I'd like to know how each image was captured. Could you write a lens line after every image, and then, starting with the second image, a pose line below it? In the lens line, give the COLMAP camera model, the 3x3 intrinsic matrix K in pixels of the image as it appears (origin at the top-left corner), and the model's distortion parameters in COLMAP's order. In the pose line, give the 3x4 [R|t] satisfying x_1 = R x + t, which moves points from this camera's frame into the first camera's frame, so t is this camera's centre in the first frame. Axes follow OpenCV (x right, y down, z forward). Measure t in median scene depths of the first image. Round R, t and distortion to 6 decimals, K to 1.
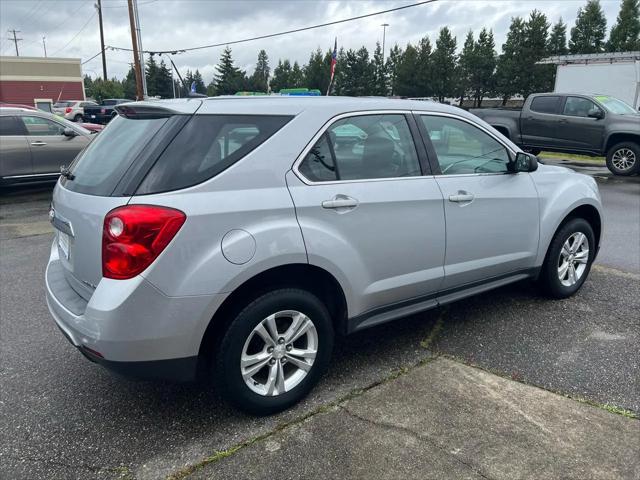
lens RADIAL K [[478.0, 0, 320.0], [0, 478.0, 240.0], [0, 0, 1]] dist [0.050993, -0.054127]
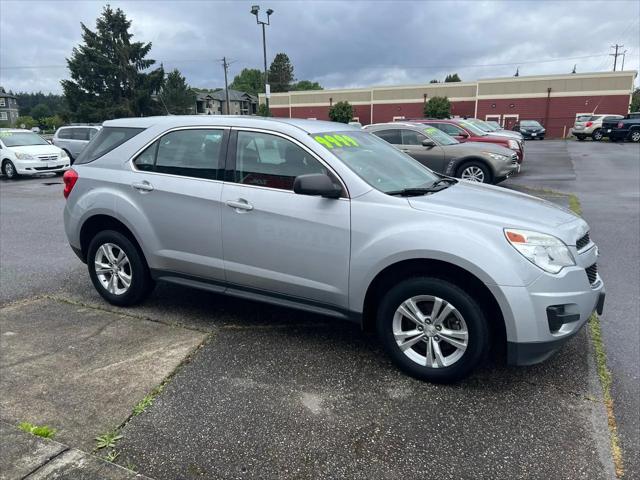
lens RADIAL K [[479.1, 0, 317.5], [0, 479.1, 241.4], [0, 0, 1]] dist [0.048970, -0.052833]
pose [[0.464549, 0.214256, -0.859237, 1.350727], [-0.234951, 0.965336, 0.113686, -0.174537], [0.853811, 0.149066, 0.498785, 0.606150]]
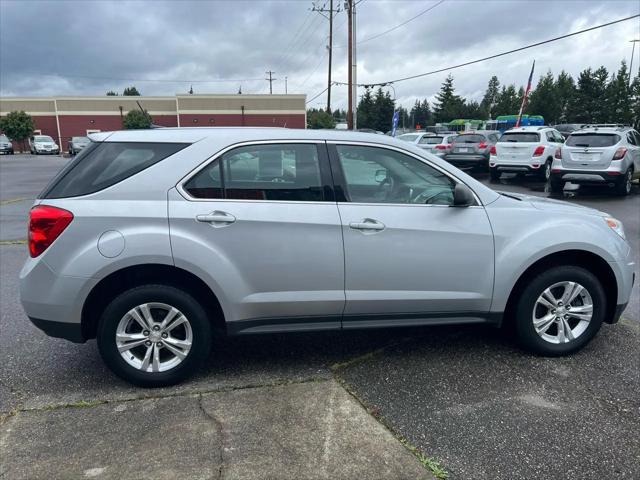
lens RADIAL K [[479.1, 0, 317.5], [0, 479.1, 241.4], [0, 0, 1]] dist [0.048970, -0.052833]
pose [[0.900383, 0.093292, -0.424979, 0.628195], [-0.115228, 0.992995, -0.026146, -0.016136], [0.419563, 0.072511, 0.904826, 0.044944]]
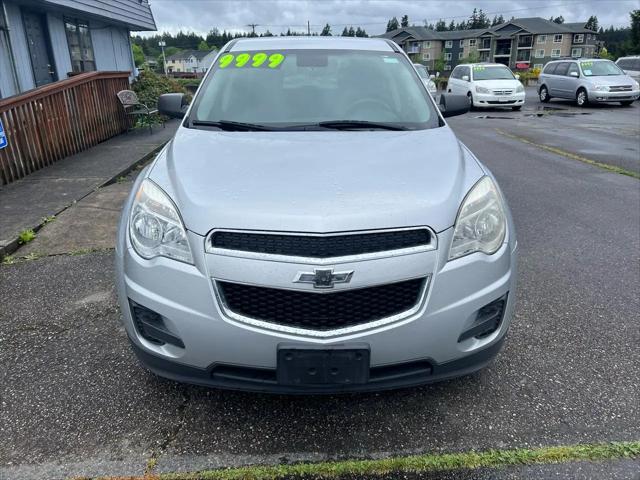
lens RADIAL K [[478.0, 0, 320.0], [0, 478.0, 240.0], [0, 0, 1]] dist [0.050993, -0.054127]
pose [[-0.533863, 0.306457, -0.788083, 1.149777], [-0.207106, 0.856234, 0.473256, -0.461742], [0.819816, 0.415870, -0.393642, 1.820732]]
